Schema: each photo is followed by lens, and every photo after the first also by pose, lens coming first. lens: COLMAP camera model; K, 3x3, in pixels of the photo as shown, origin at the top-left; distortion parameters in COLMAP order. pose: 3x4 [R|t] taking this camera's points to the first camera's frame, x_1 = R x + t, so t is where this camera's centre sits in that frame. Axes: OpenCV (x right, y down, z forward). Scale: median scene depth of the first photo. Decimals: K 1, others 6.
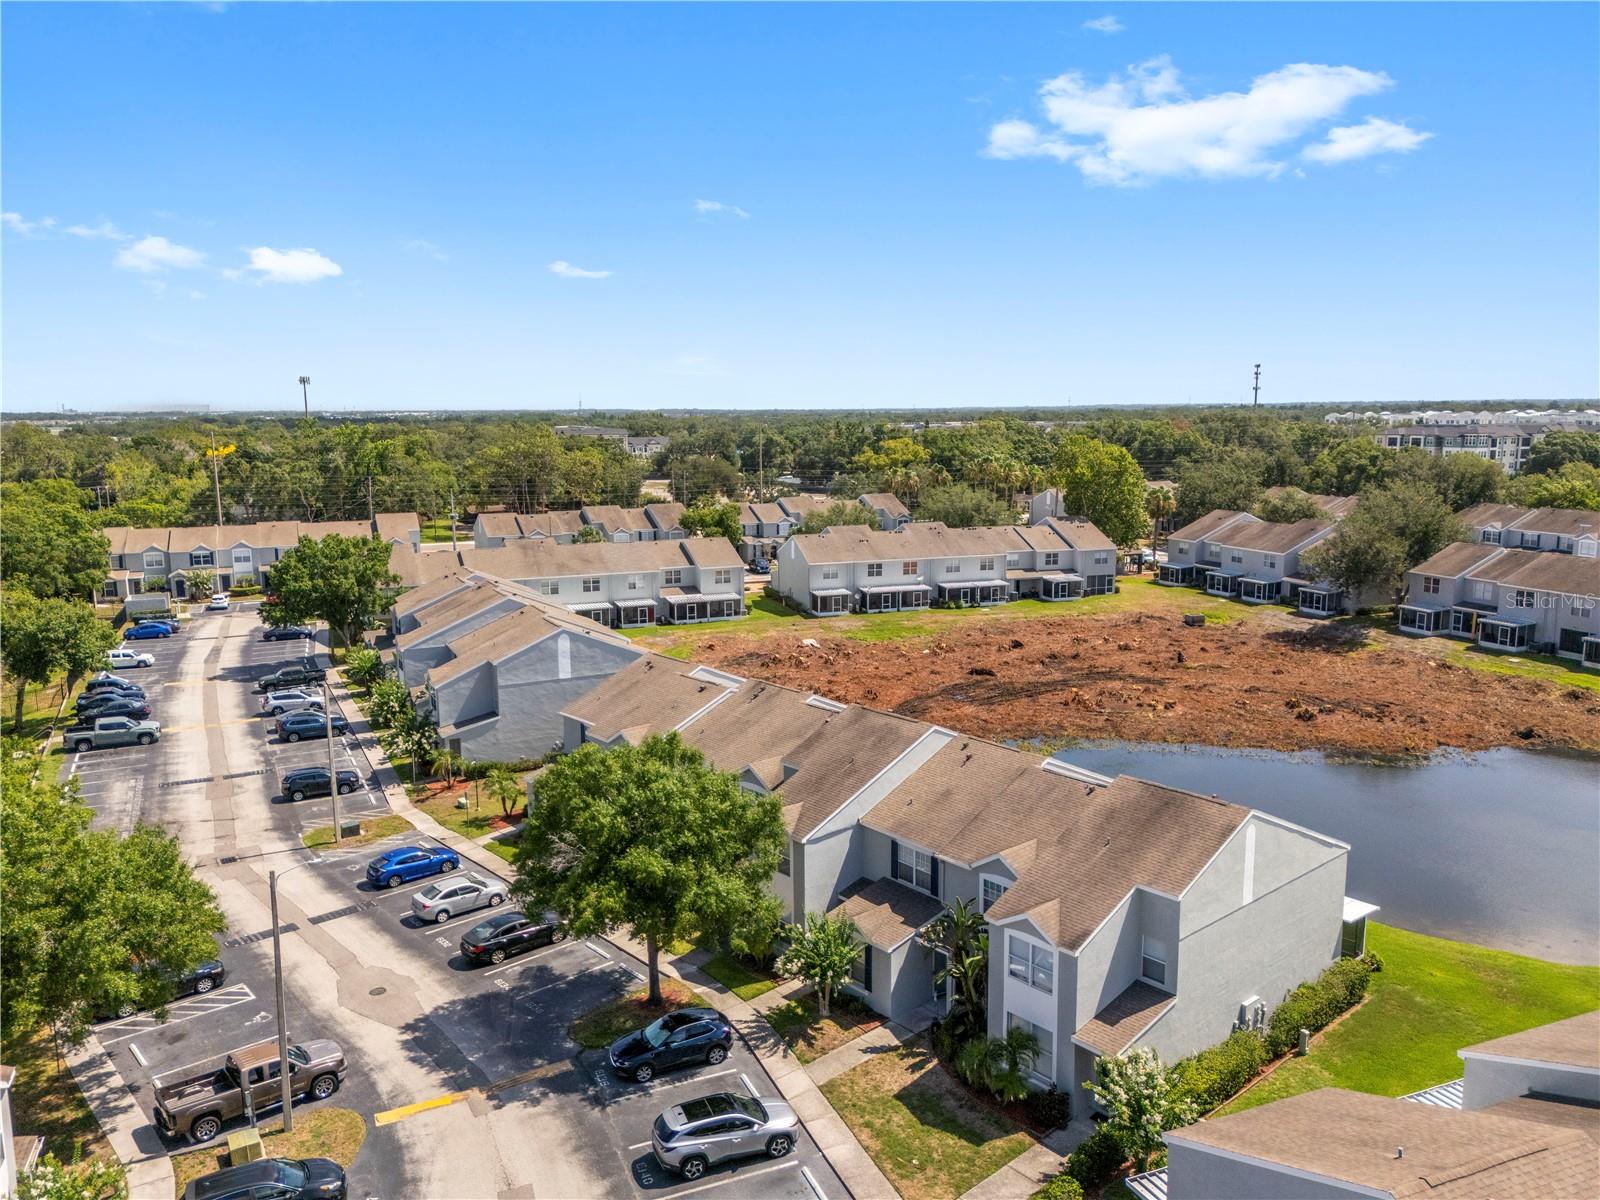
lens RADIAL K [[1182.9, 0, 799.5], [0, 1182.9, 603.5], [0, 0, 1]] dist [0.069021, -0.061430]
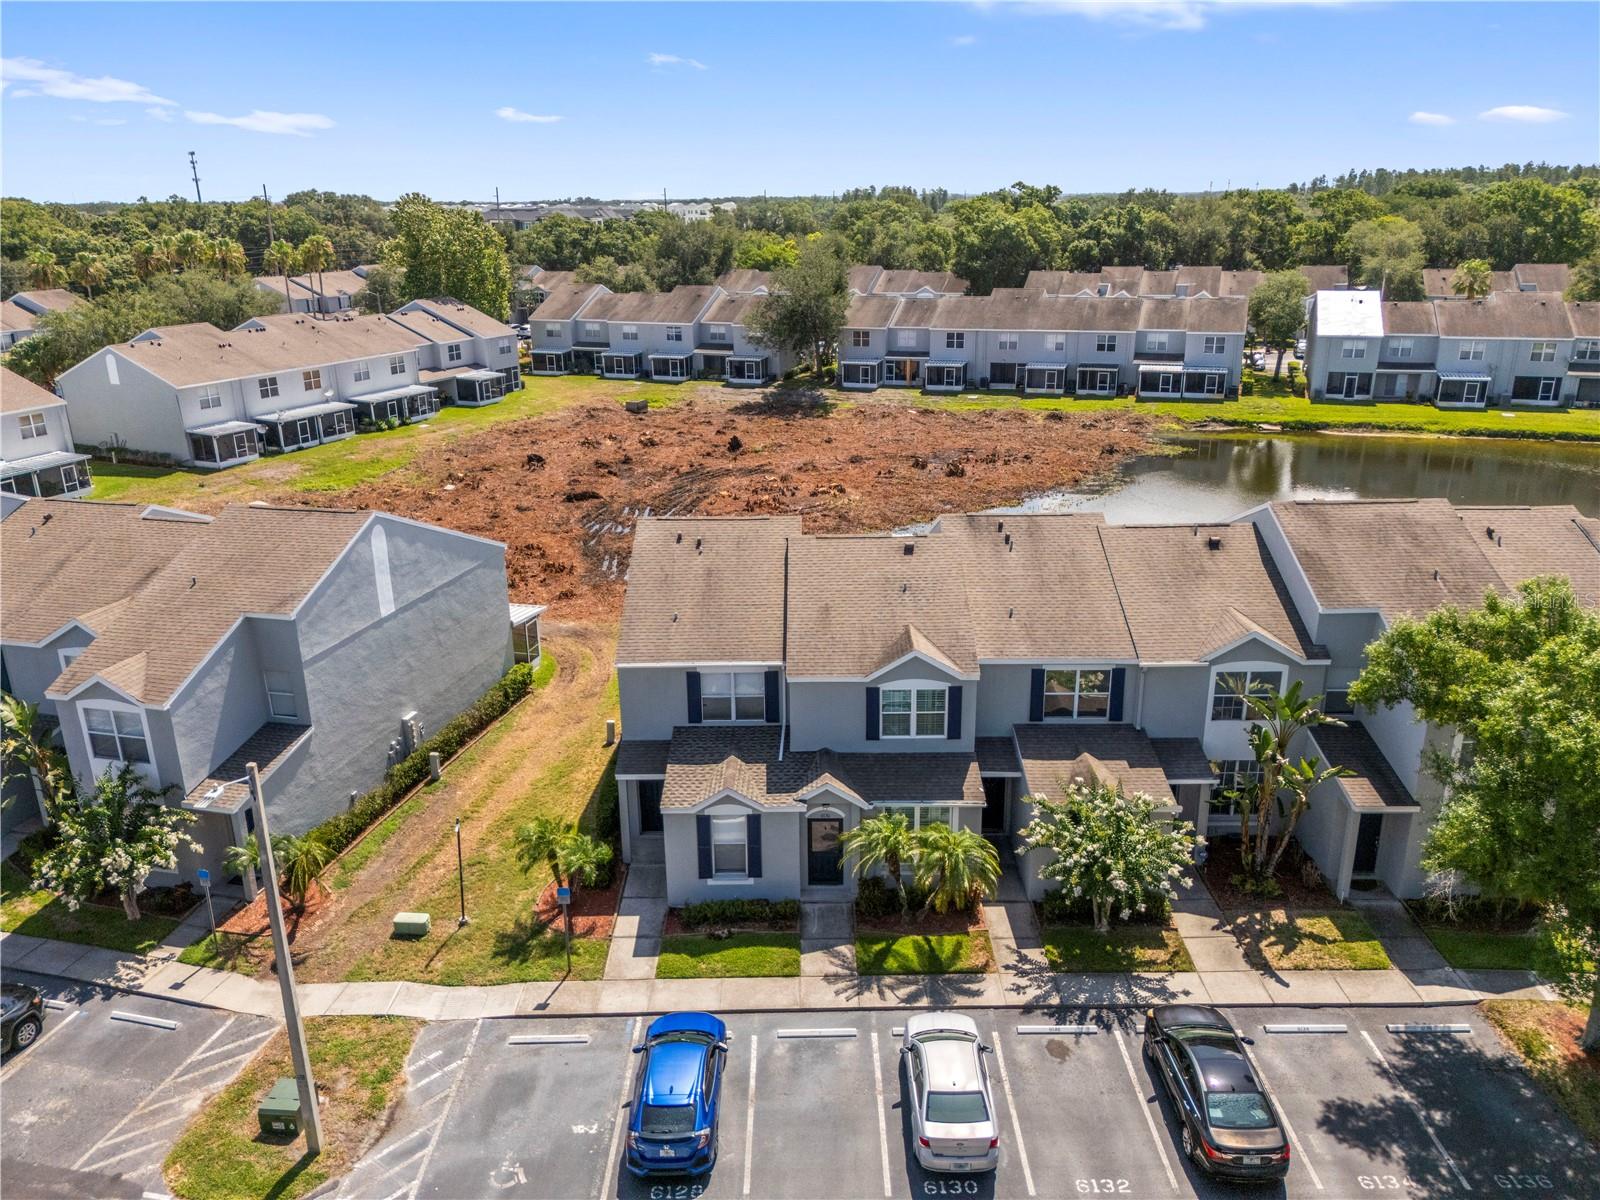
lens RADIAL K [[1182.9, 0, 797.7], [0, 1182.9, 604.9], [0, 0, 1]] dist [0.069021, -0.061430]
pose [[0.659187, -0.241495, 0.712146, -0.255394], [0.128729, 0.969290, 0.209539, -0.012775], [-0.740879, -0.046452, 0.670031, 0.319618]]
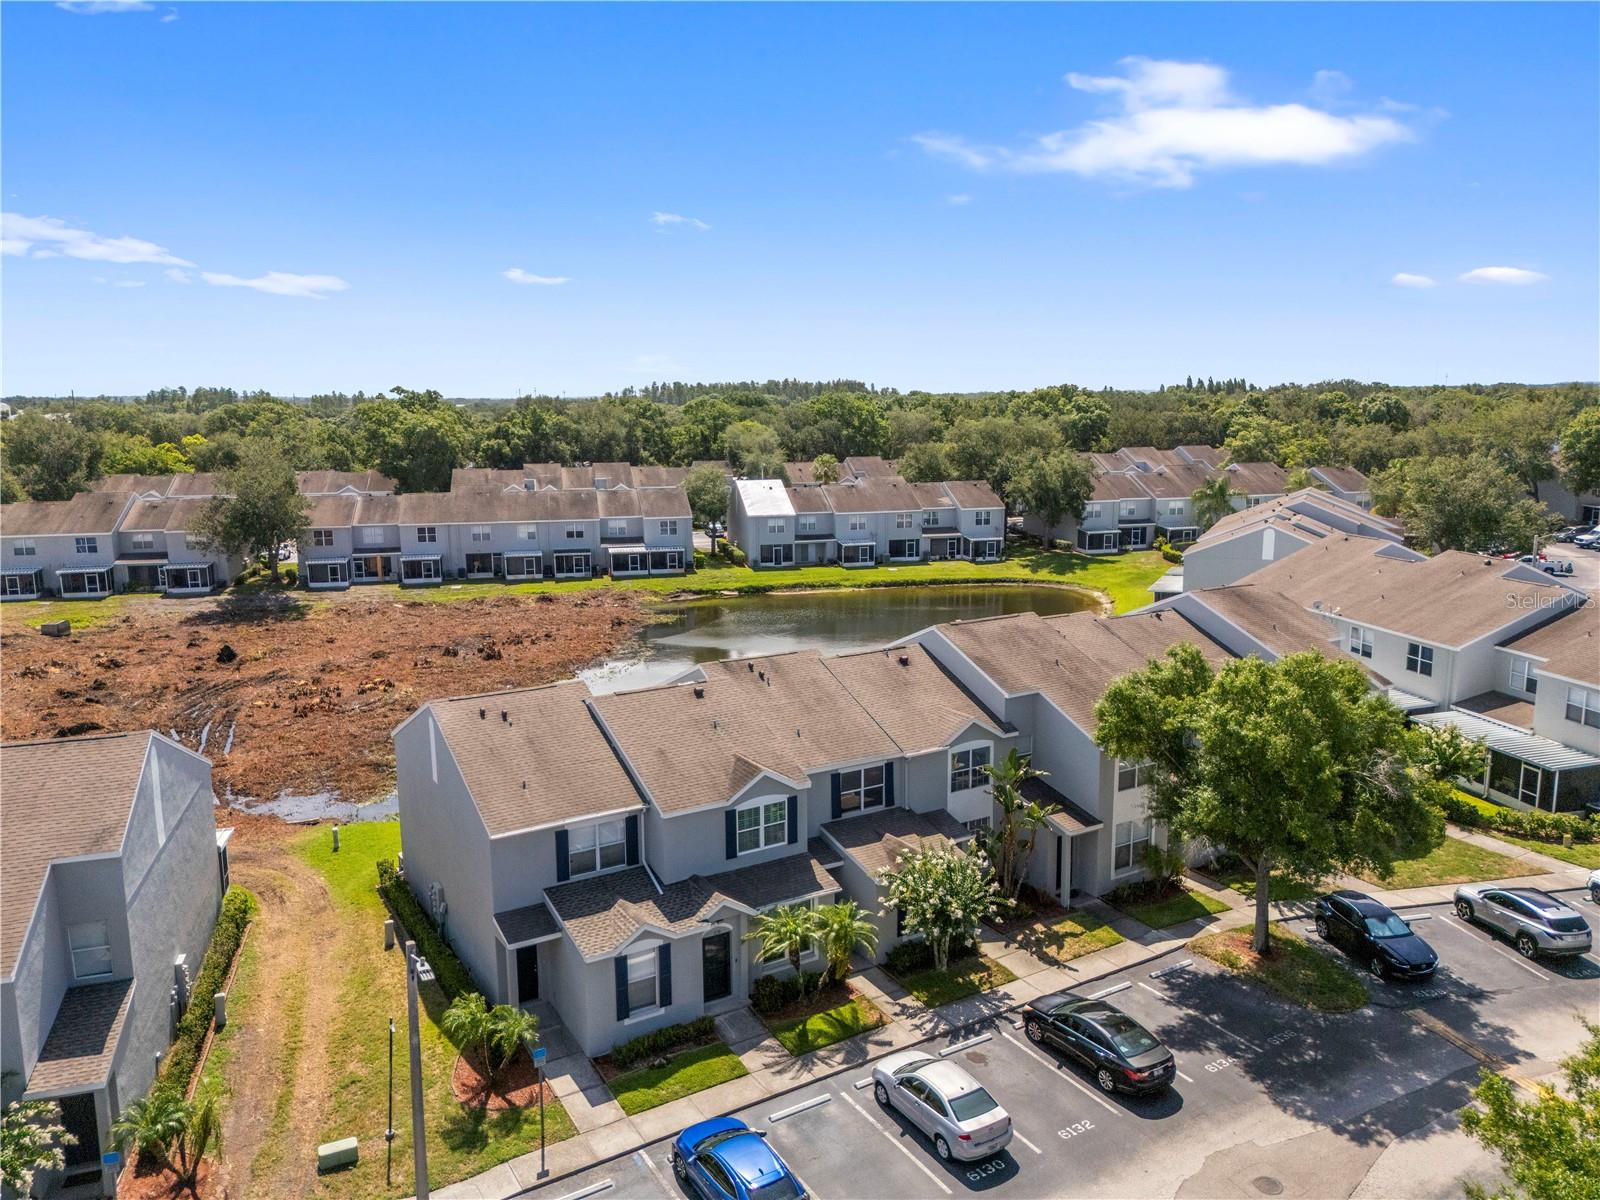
lens RADIAL K [[1182.9, 0, 809.1], [0, 1182.9, 601.5], [0, 0, 1]] dist [0.069021, -0.061430]
pose [[0.163588, -0.160112, 0.973449, -0.337475], [0.166401, 0.977082, 0.132746, -0.025411], [-0.972394, 0.140267, 0.186482, 0.394044]]
